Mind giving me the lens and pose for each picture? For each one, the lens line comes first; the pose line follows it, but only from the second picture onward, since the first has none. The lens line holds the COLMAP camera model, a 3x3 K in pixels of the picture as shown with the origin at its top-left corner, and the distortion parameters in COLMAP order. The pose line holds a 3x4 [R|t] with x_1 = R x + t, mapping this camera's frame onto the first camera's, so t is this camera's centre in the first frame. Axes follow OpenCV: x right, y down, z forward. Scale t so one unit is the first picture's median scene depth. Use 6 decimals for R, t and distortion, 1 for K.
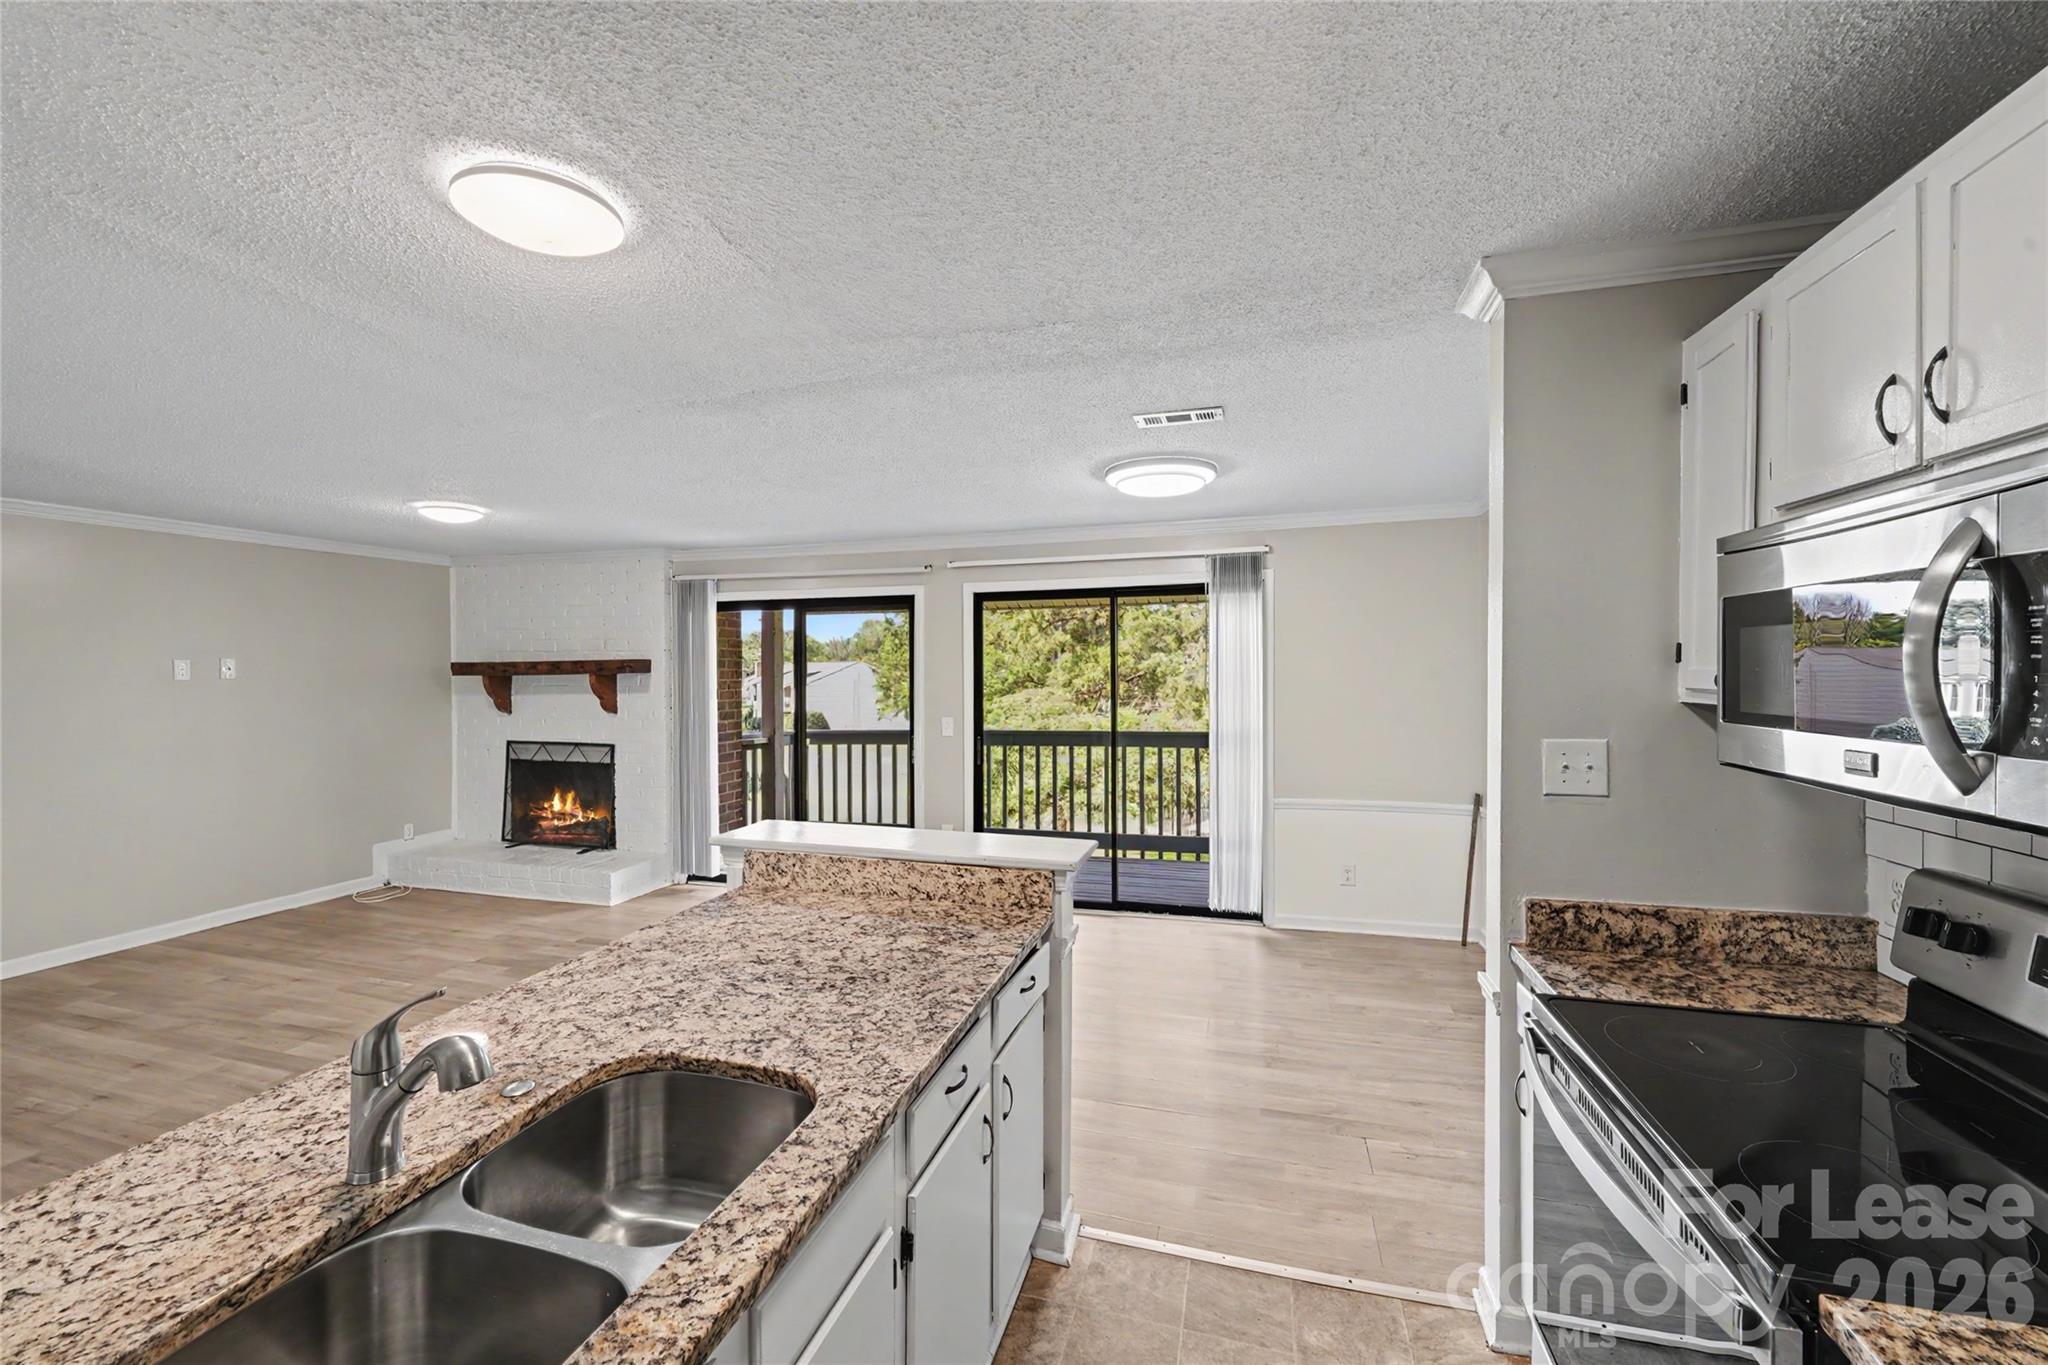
lens RADIAL K [[837.4, 0, 1018.9], [0, 837.4, 681.4], [0, 0, 1]] dist [0.003772, -0.001579]
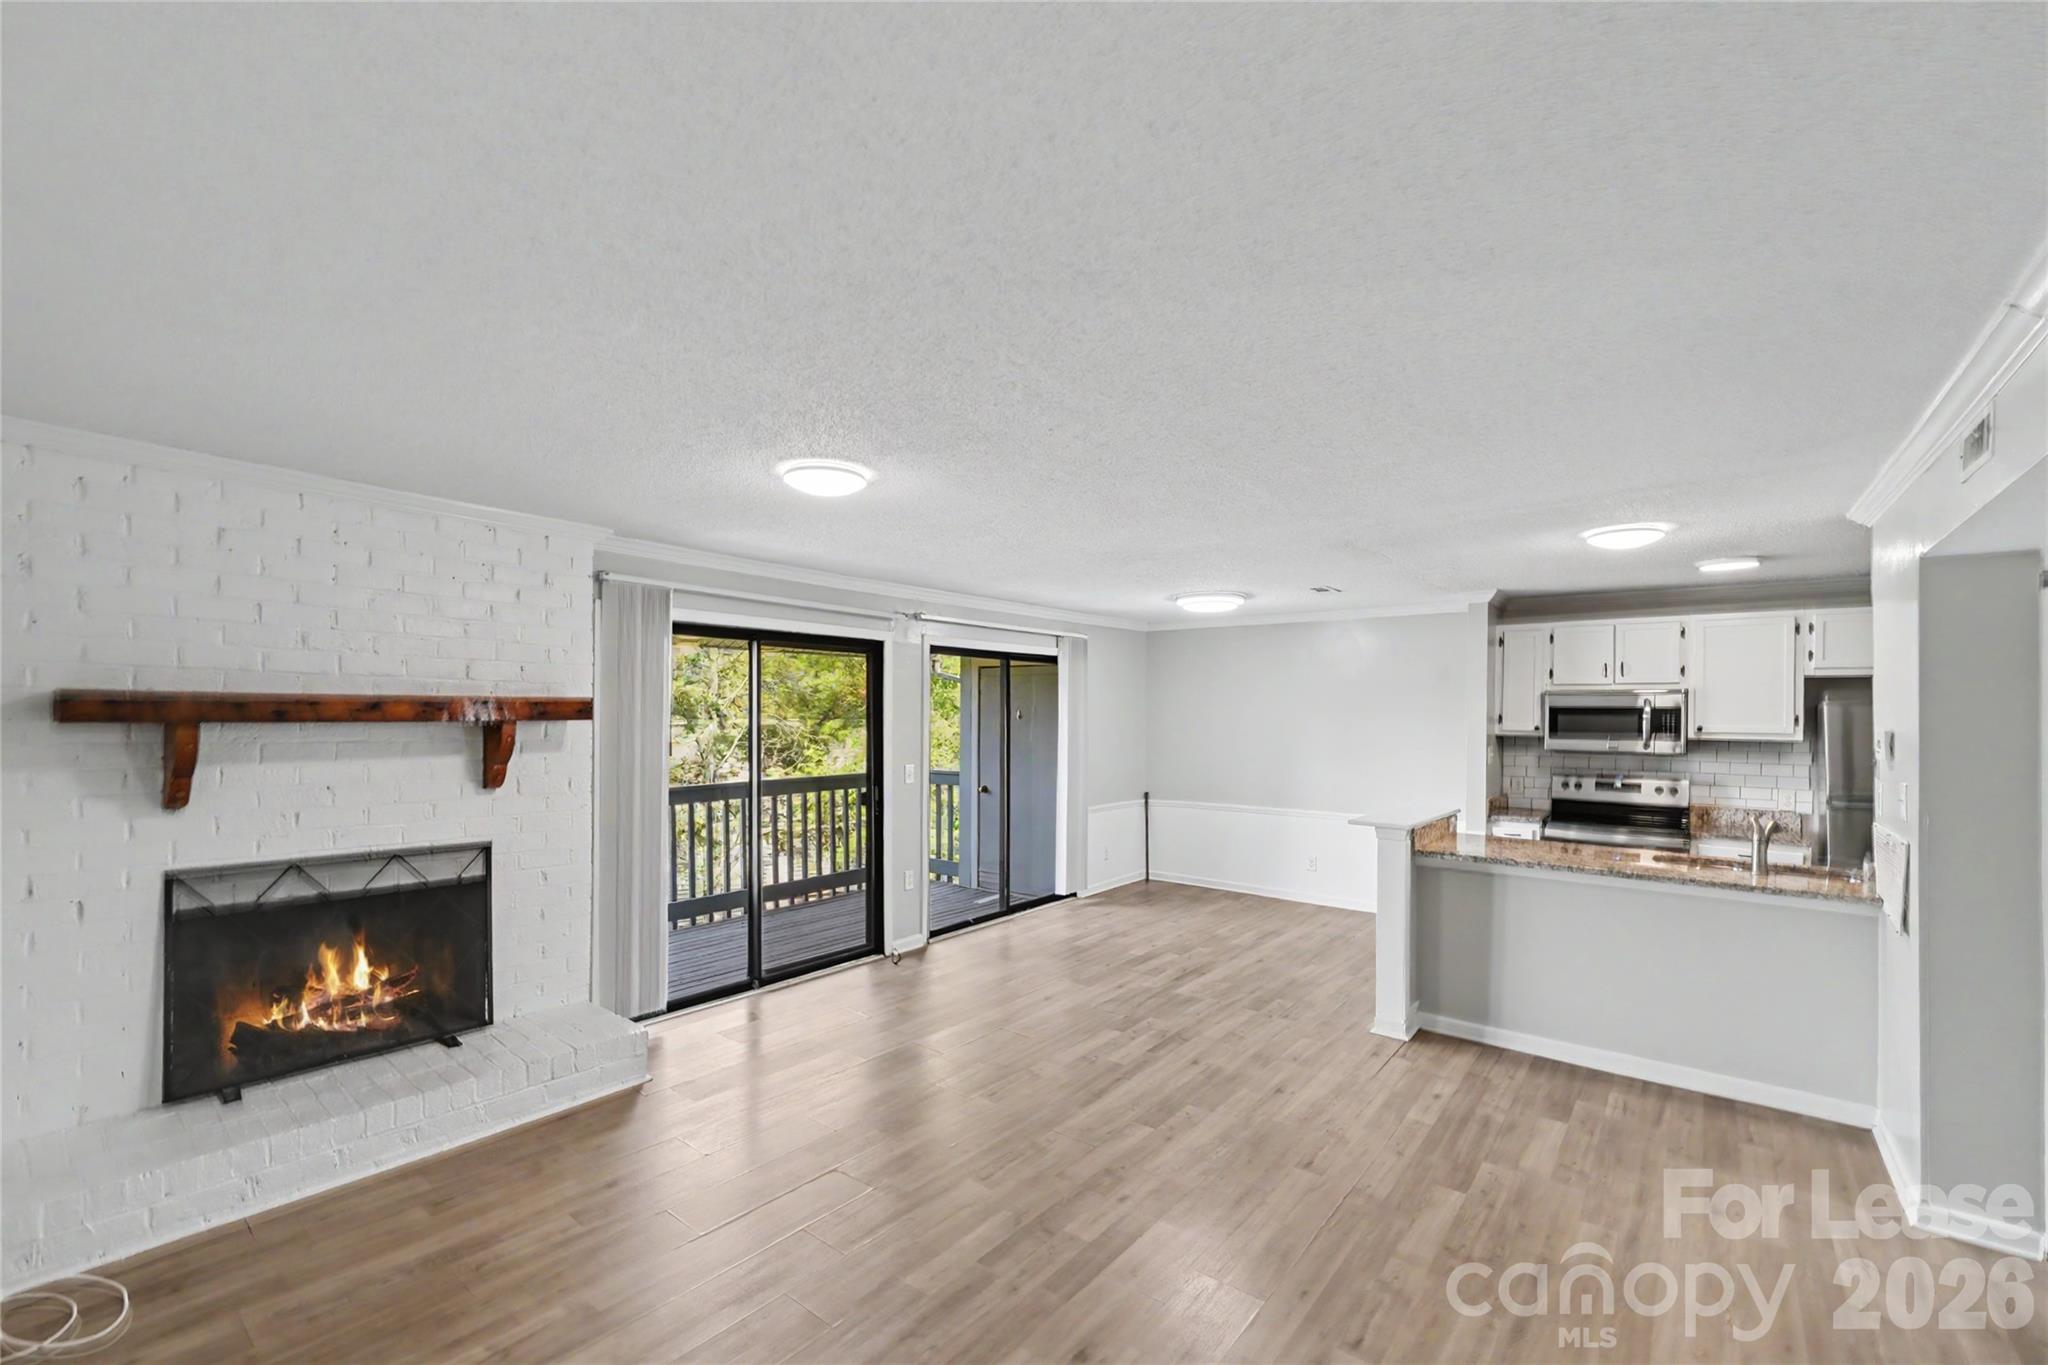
lens RADIAL K [[837.4, 0, 1039.7], [0, 837.4, 738.3], [0, 0, 1]] dist [0.003772, -0.001579]
pose [[0.363368, -0.016068, 0.931507, -0.973003], [0.001942, 0.999862, 0.016490, -0.006656], [-0.931644, -0.004183, 0.363349, 0.486652]]
